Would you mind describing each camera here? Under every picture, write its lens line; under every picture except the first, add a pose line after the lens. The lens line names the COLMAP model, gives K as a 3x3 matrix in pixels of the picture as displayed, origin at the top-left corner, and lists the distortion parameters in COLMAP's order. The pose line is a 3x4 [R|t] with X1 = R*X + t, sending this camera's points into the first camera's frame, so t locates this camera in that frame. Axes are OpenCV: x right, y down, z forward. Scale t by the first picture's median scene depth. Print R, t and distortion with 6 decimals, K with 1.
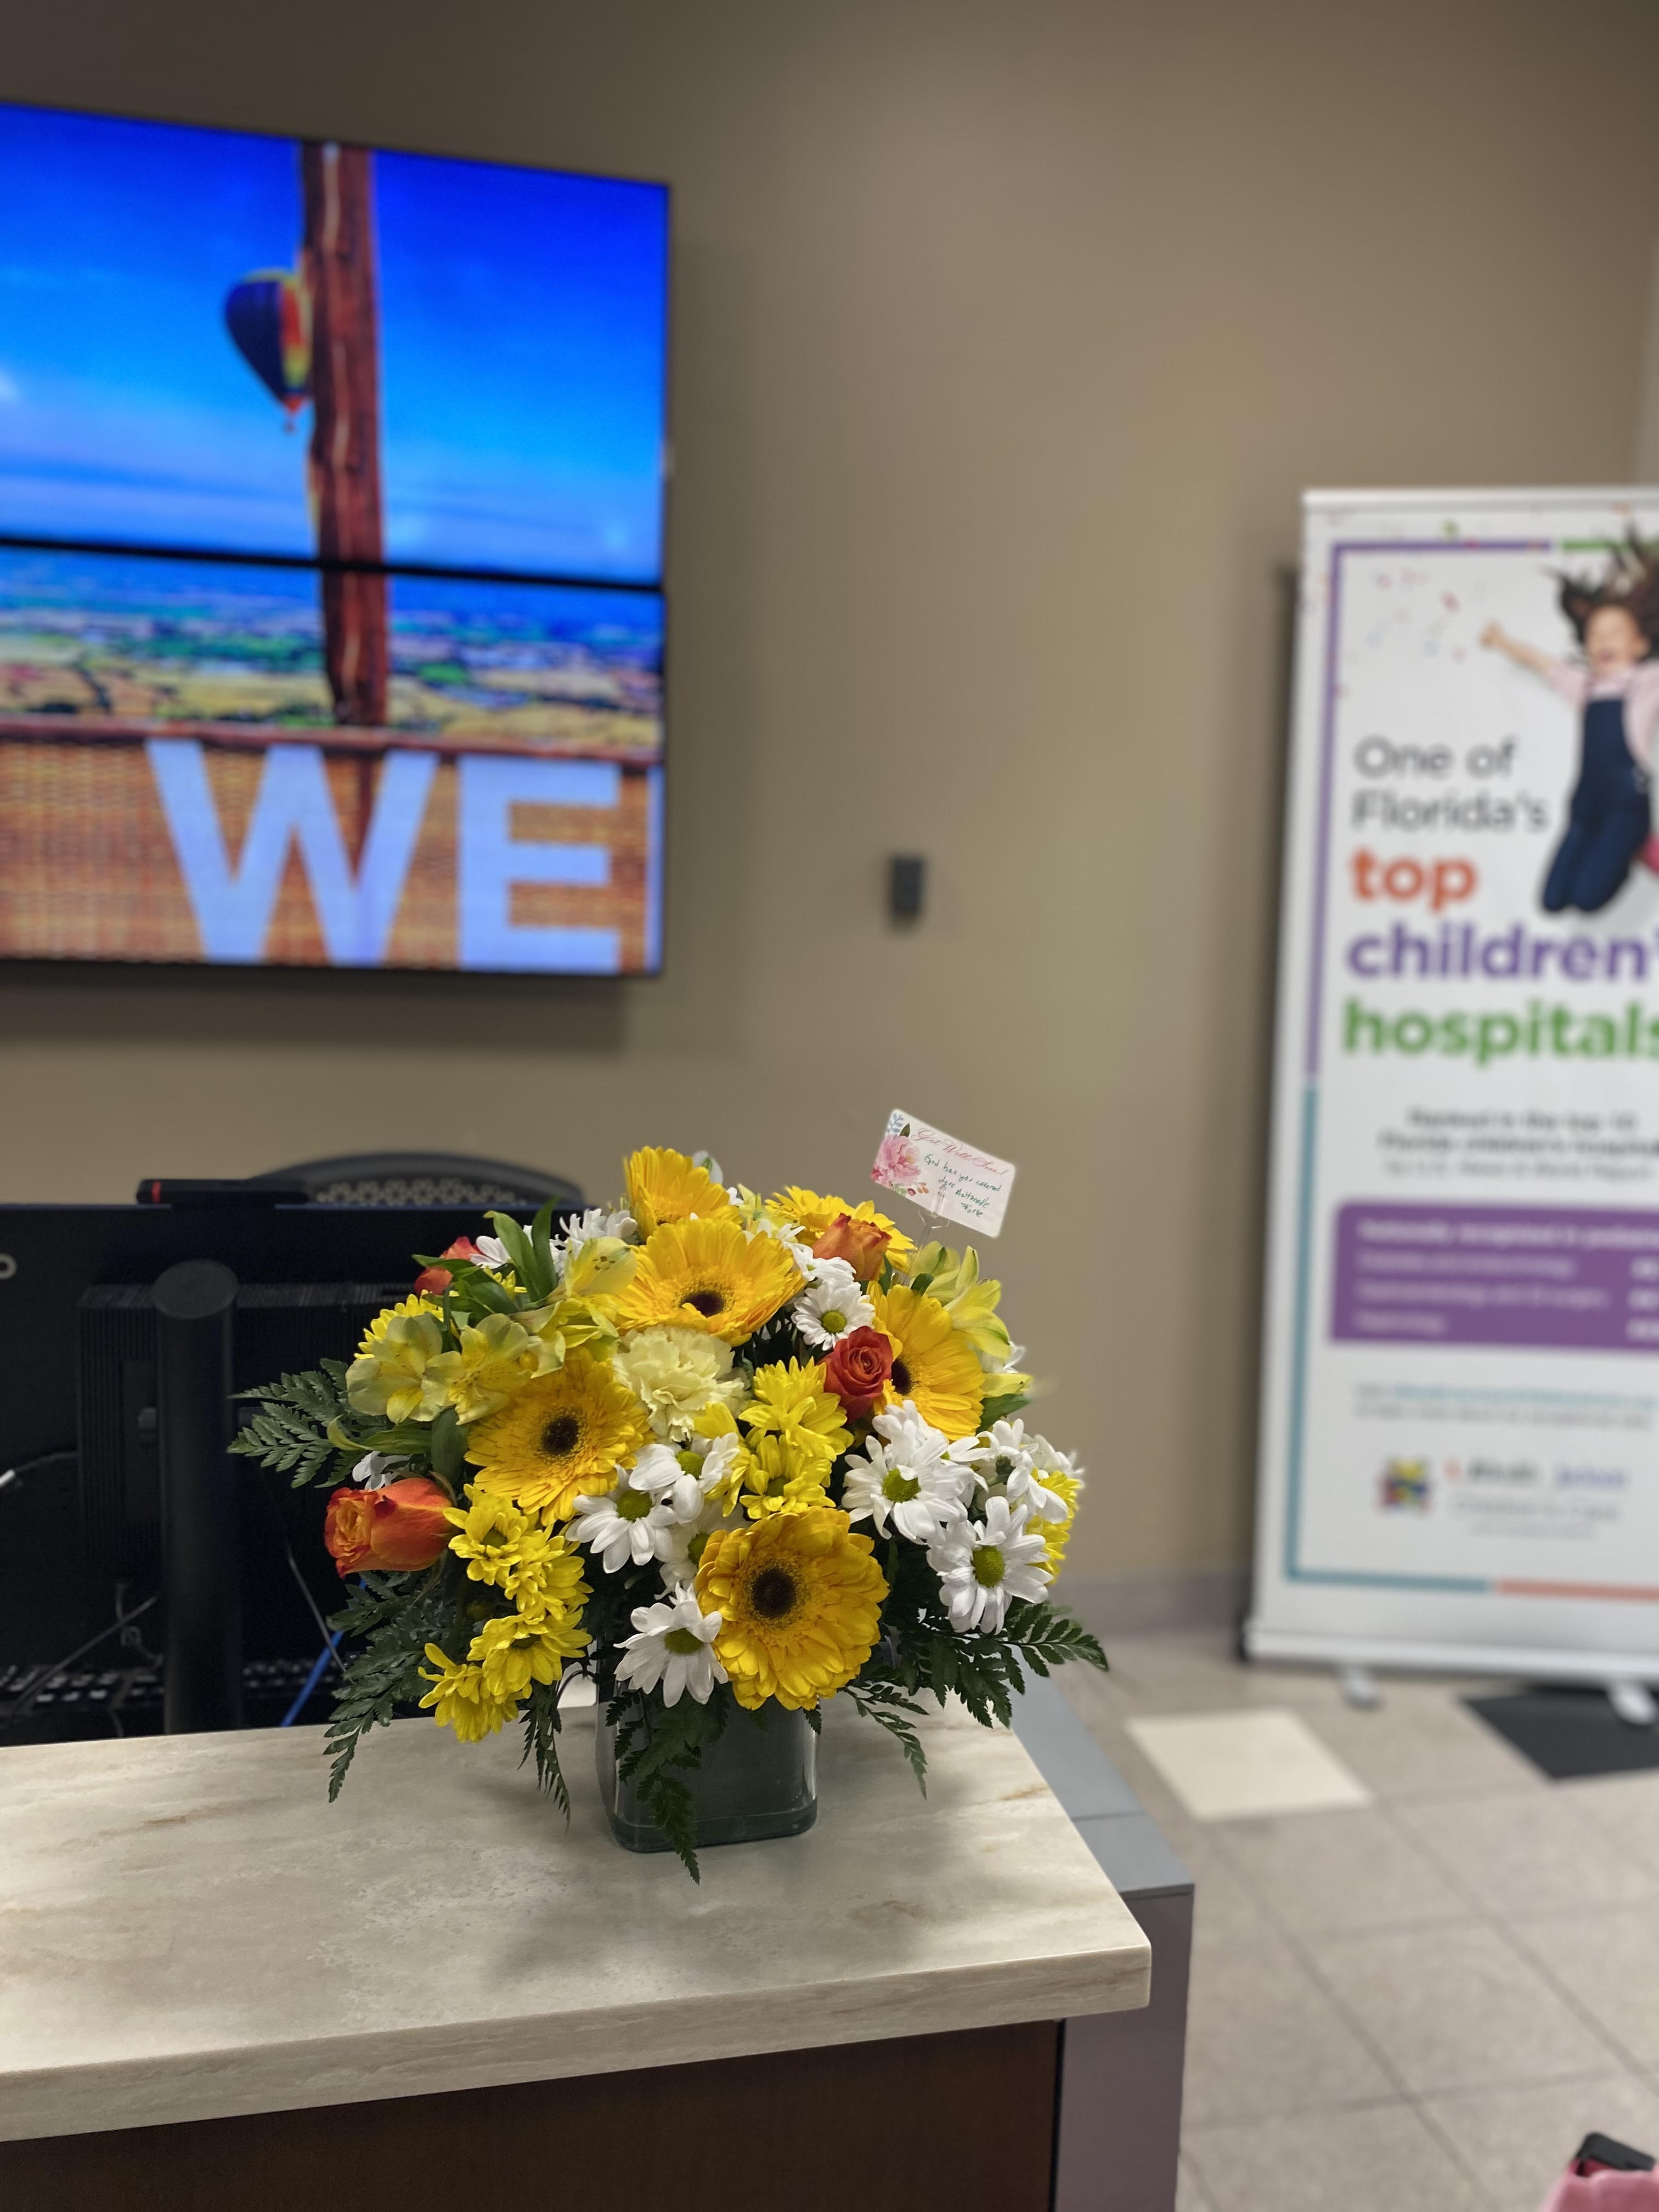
lens RADIAL K [[1800.7, 0, 829.5], [0, 1800.7, 1106.0], [0, 0, 1]] dist [0.024723, -0.003913]
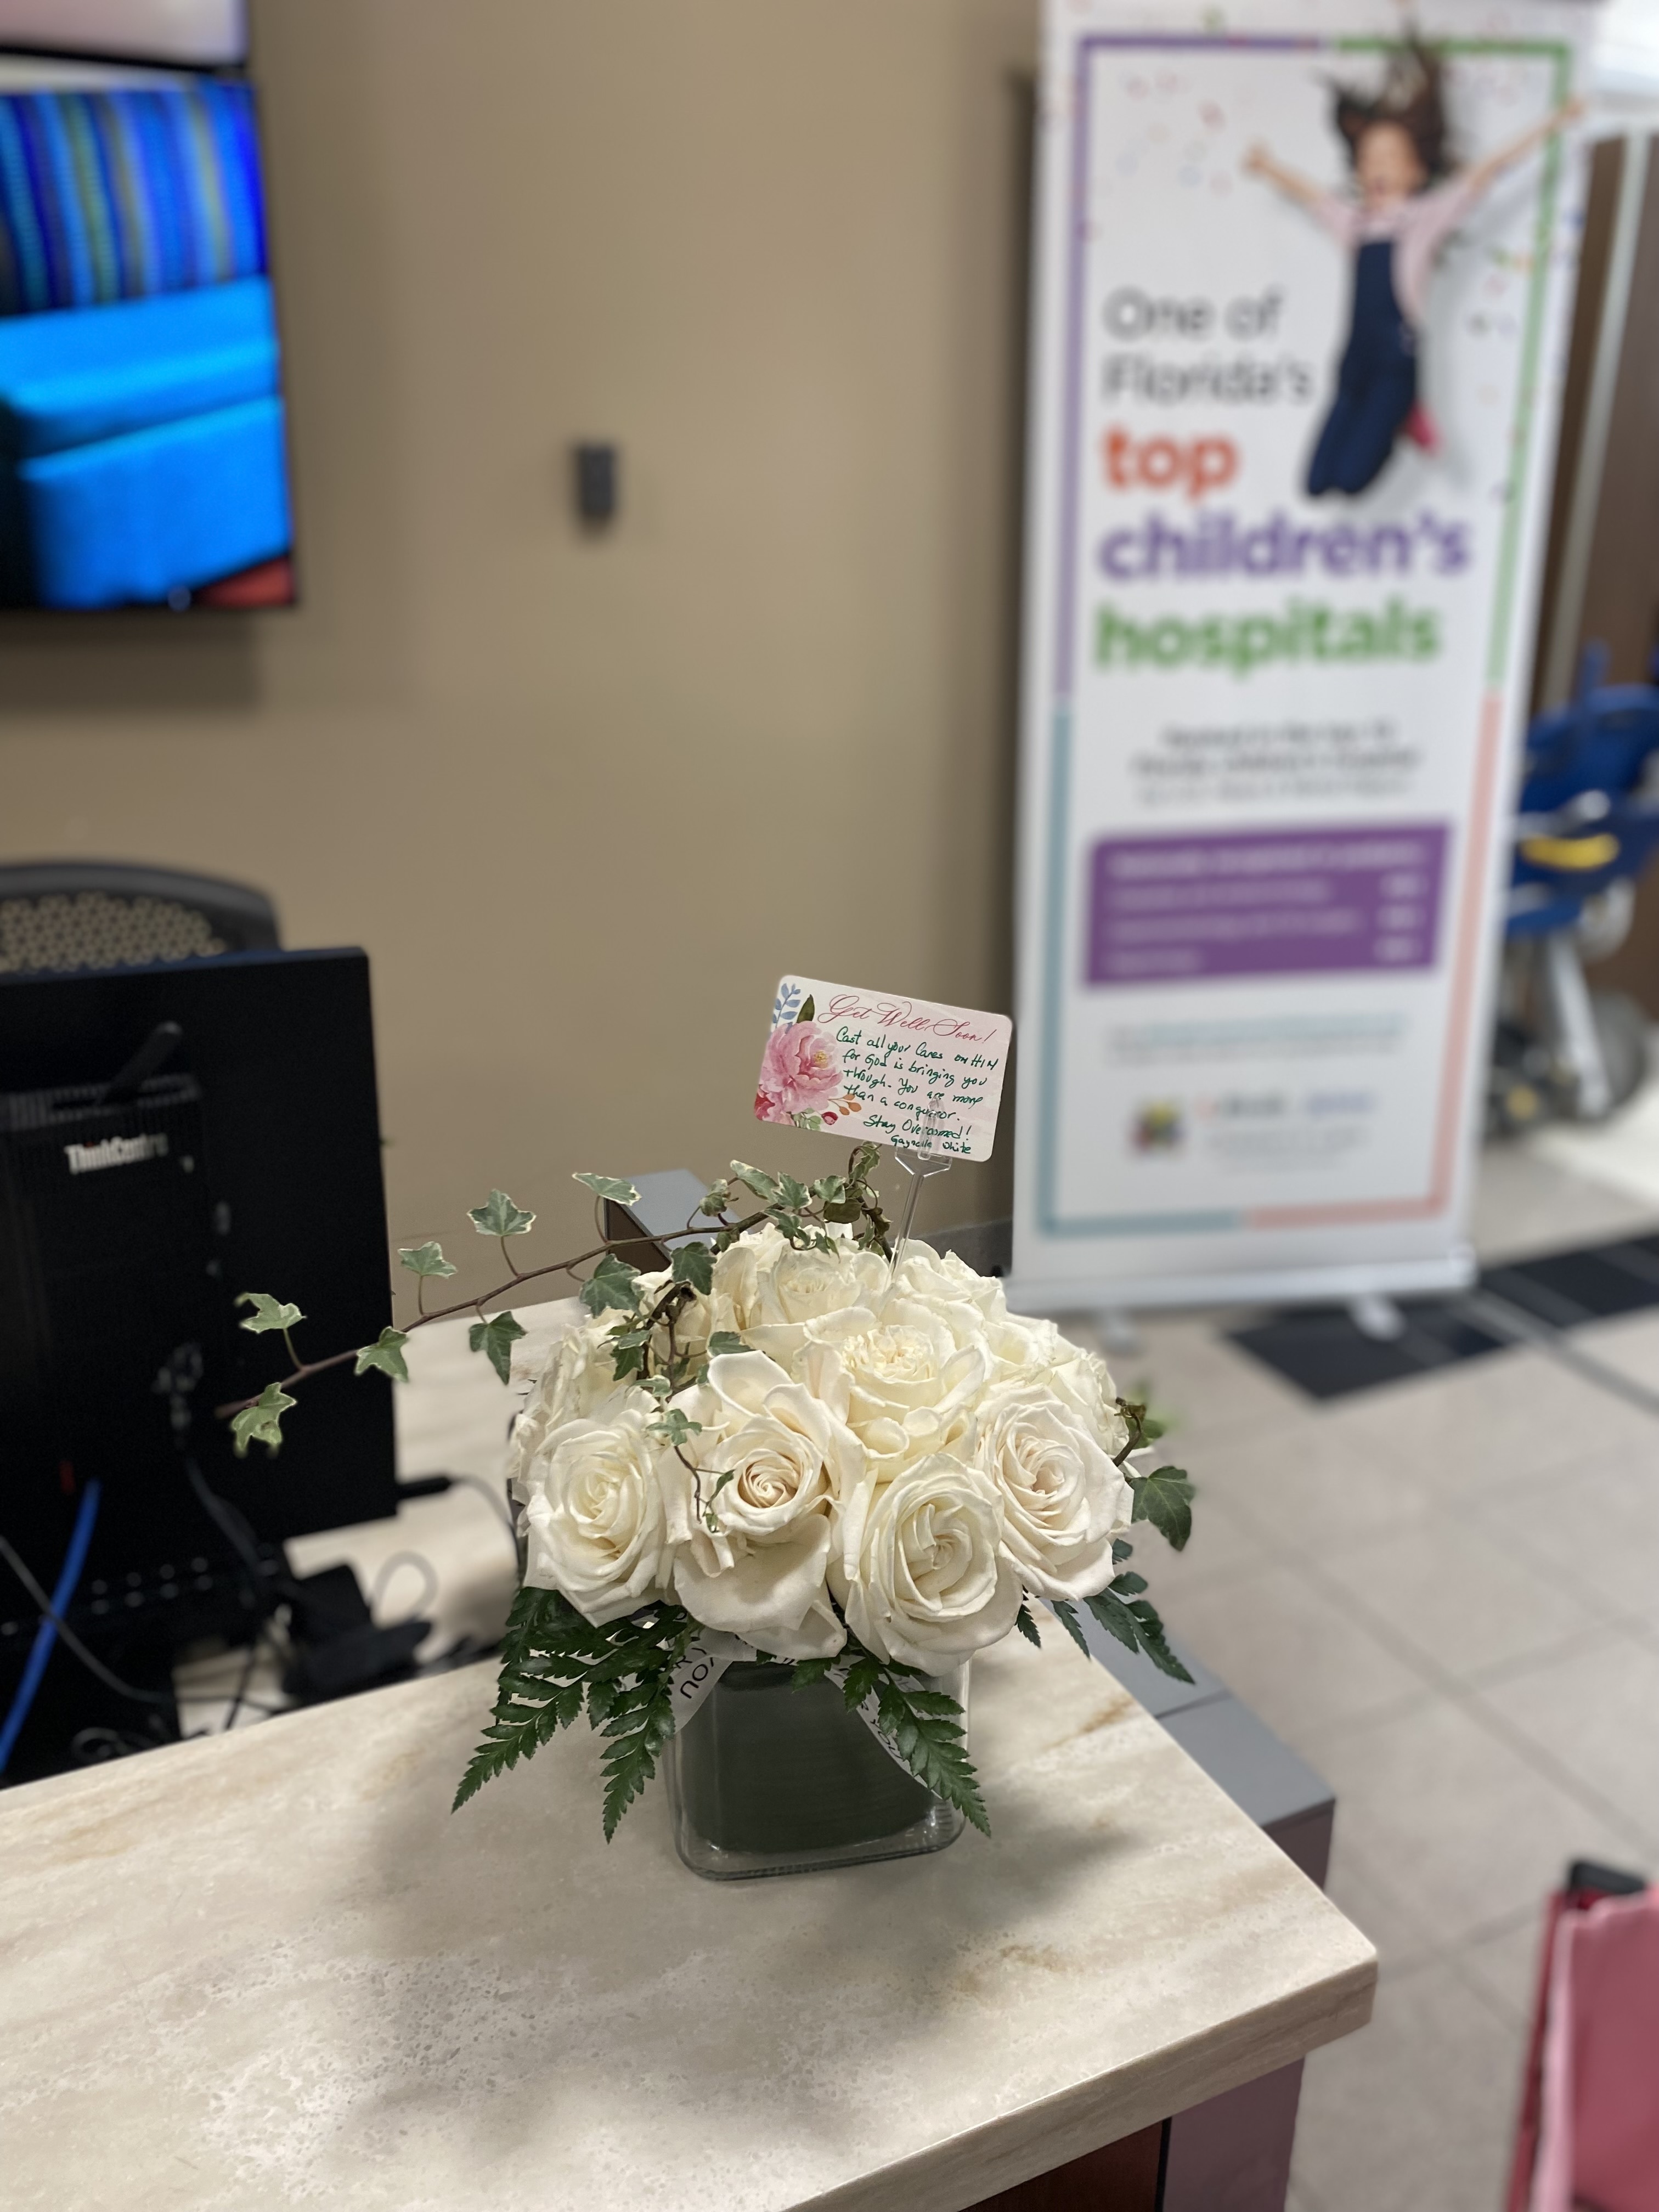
lens RADIAL K [[1800.7, 0, 829.5], [0, 1800.7, 1106.0], [0, 0, 1]] dist [0.024723, -0.003913]
pose [[0.975377, -0.093666, 0.199664, -0.044859], [0.052209, 0.977663, 0.203593, -0.006599], [-0.214274, -0.188156, 0.958480, 0.129251]]
